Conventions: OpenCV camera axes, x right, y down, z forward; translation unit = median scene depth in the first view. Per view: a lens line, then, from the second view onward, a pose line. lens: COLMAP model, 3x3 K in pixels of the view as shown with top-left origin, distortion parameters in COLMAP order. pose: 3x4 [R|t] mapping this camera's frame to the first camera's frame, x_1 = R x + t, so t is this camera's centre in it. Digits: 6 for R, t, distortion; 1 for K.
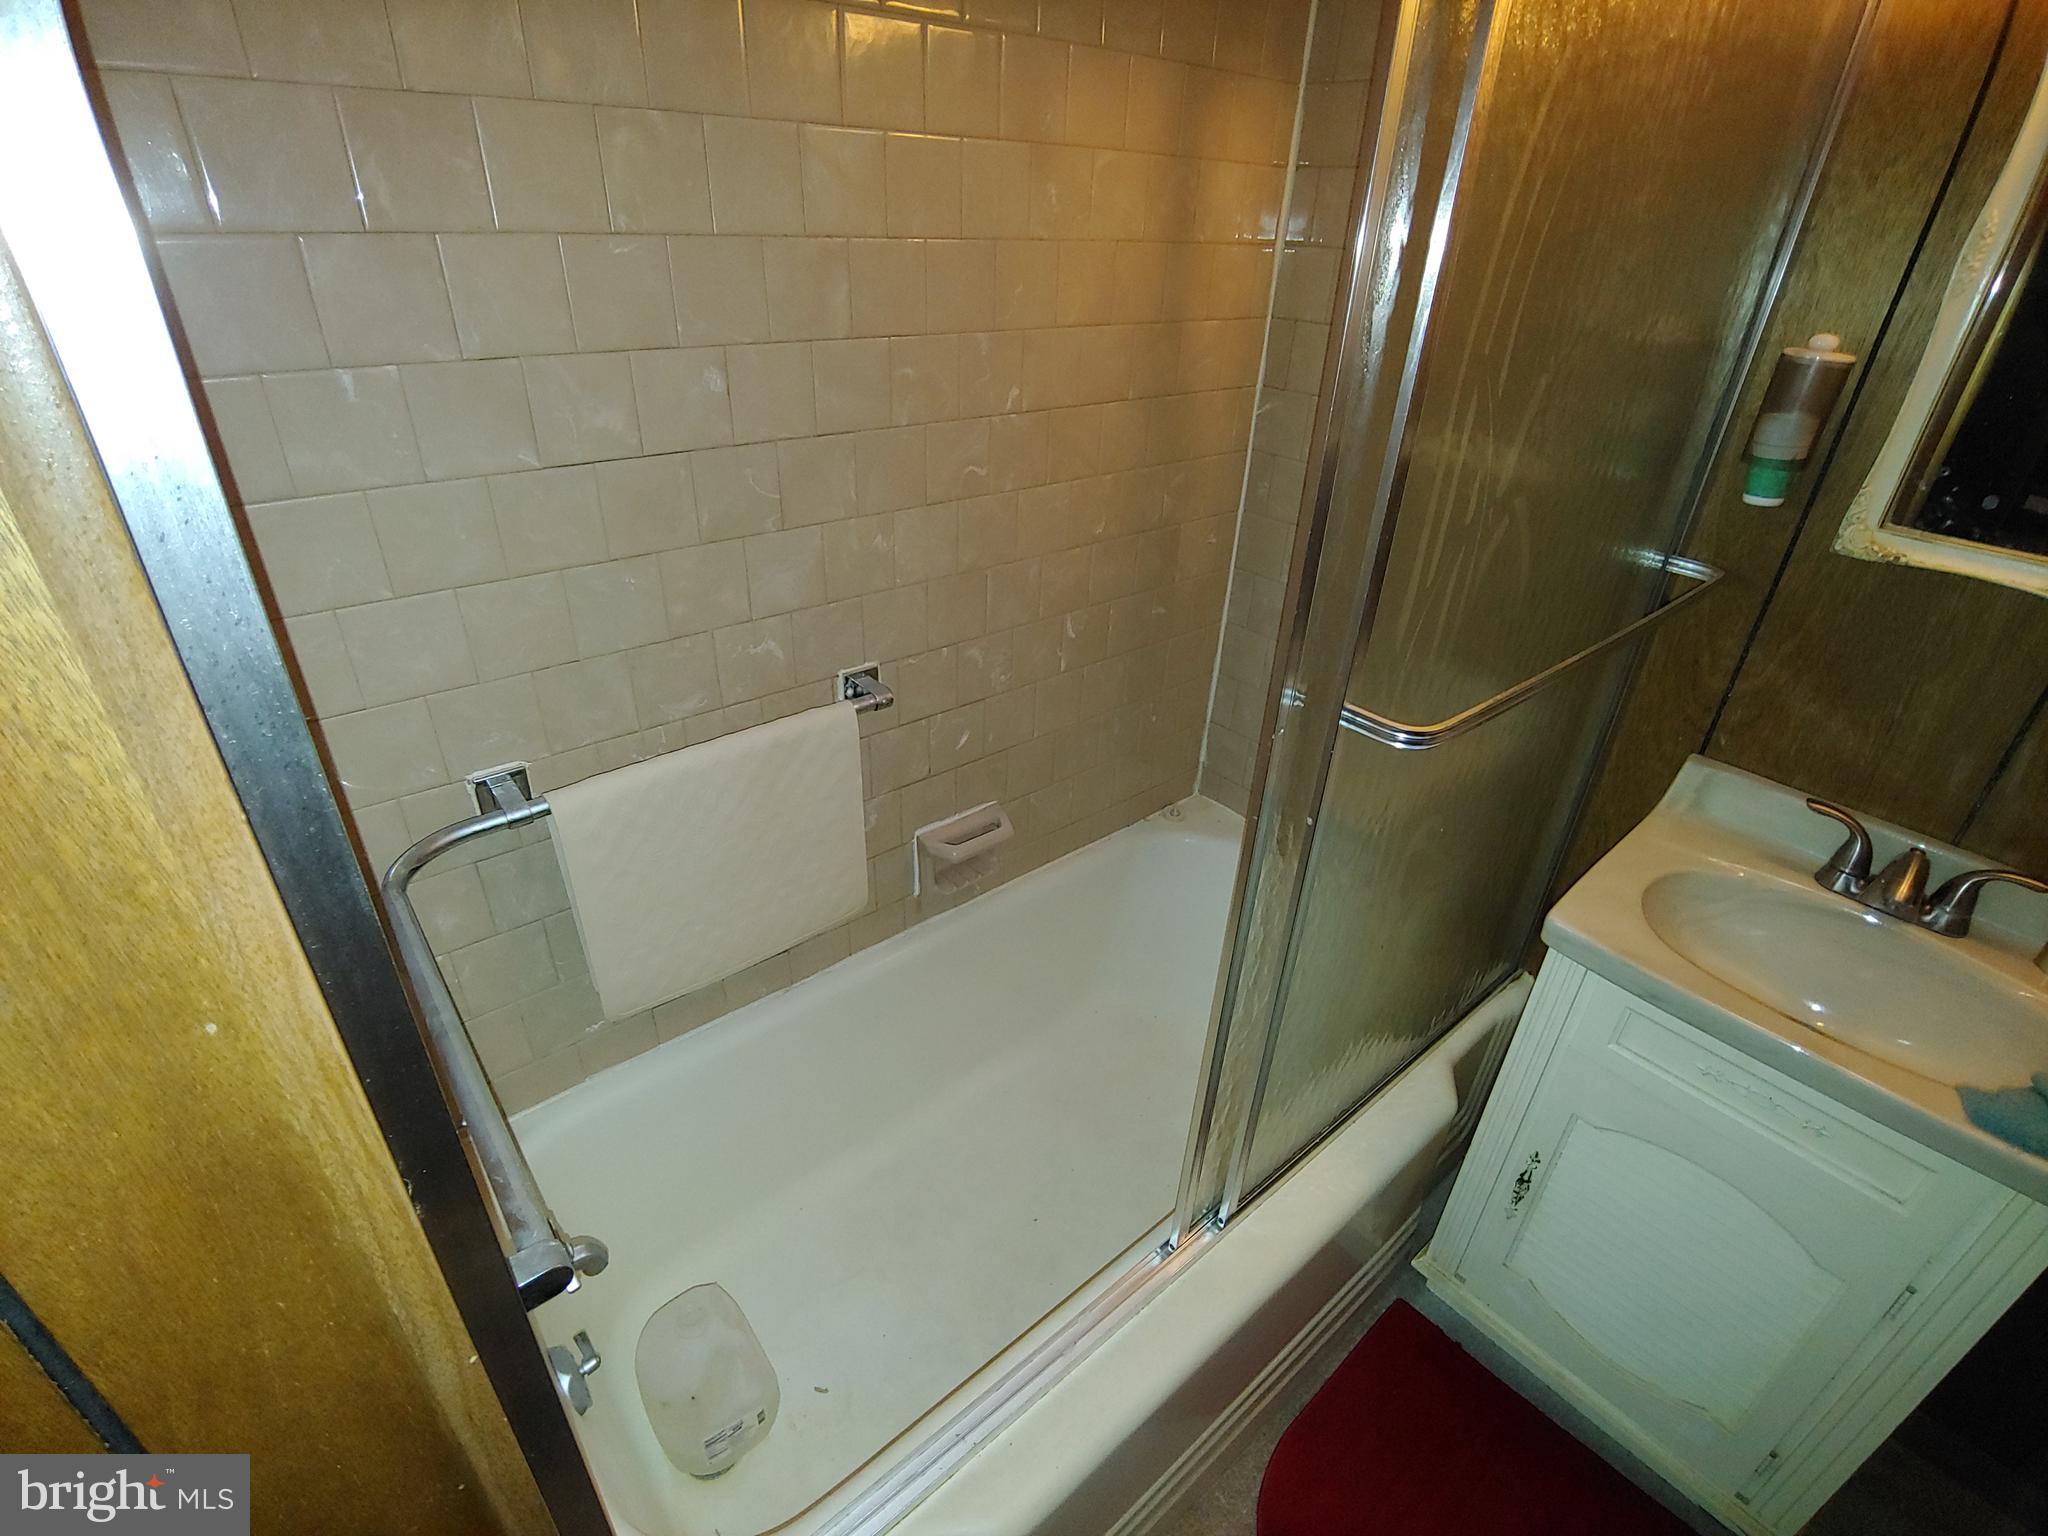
lens RADIAL K [[956.0, 0, 1022.8], [0, 956.0, 771.7], [0, 0, 1]] dist [-0.028085, 0.000351]
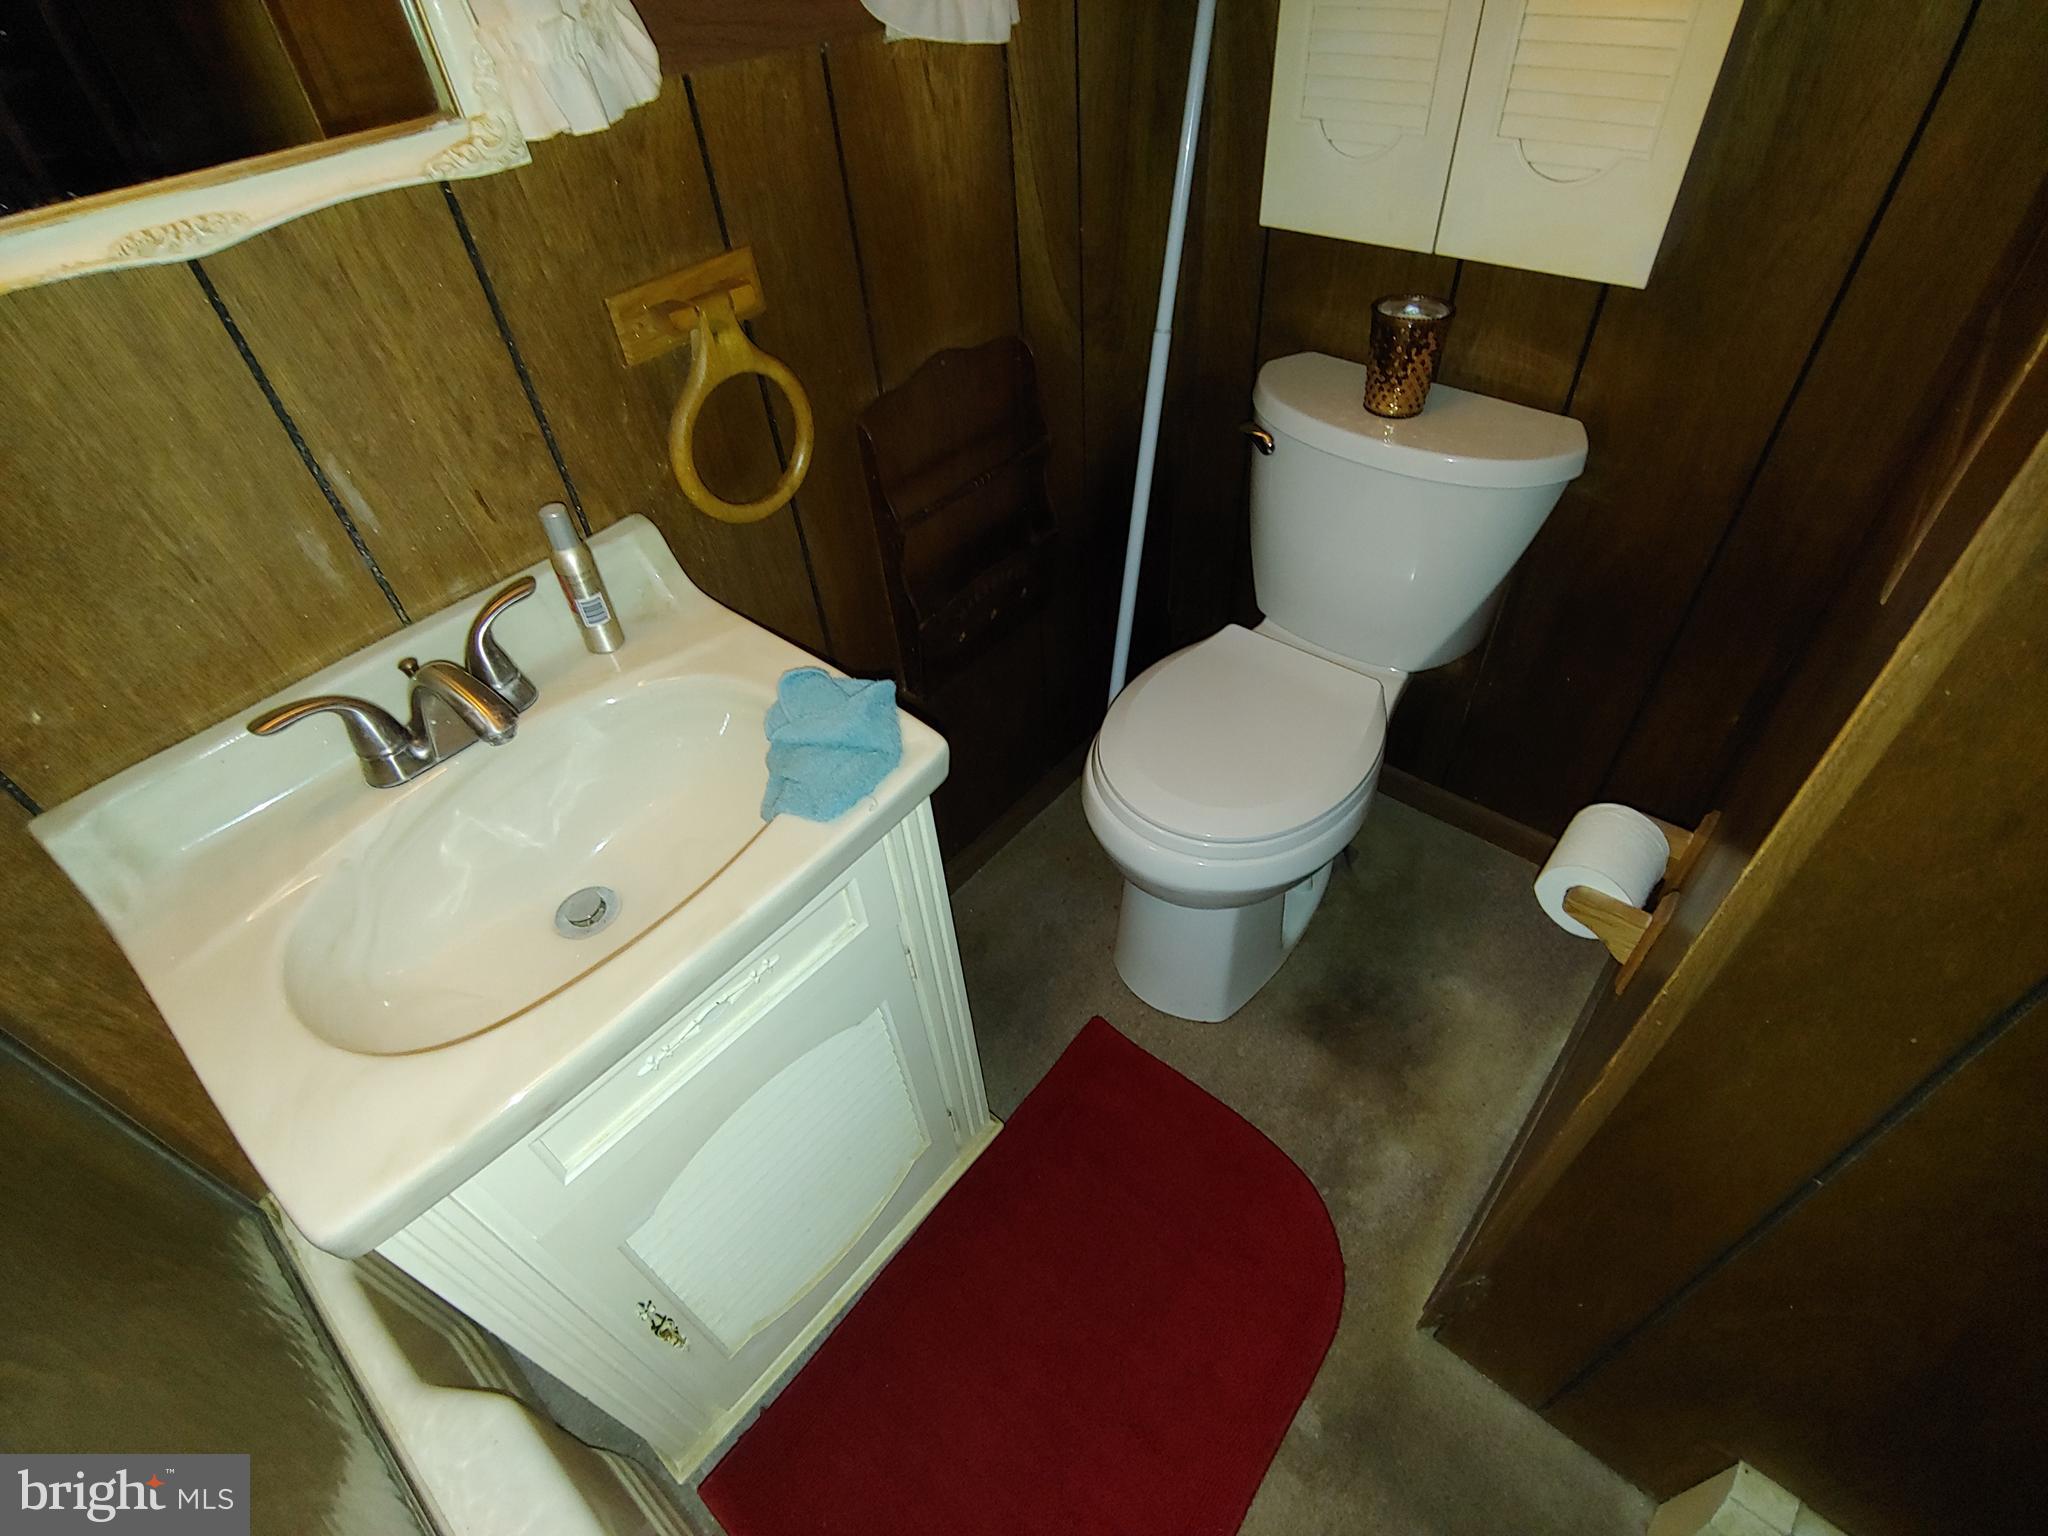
lens RADIAL K [[956.0, 0, 1022.8], [0, 956.0, 771.7], [0, 0, 1]] dist [-0.028085, 0.000351]
pose [[-0.171103, -0.699073, 0.694277, 0.323054], [0.530690, 0.528320, 0.662757, -0.092220], [-0.830116, 0.481845, 0.280594, 0.442452]]
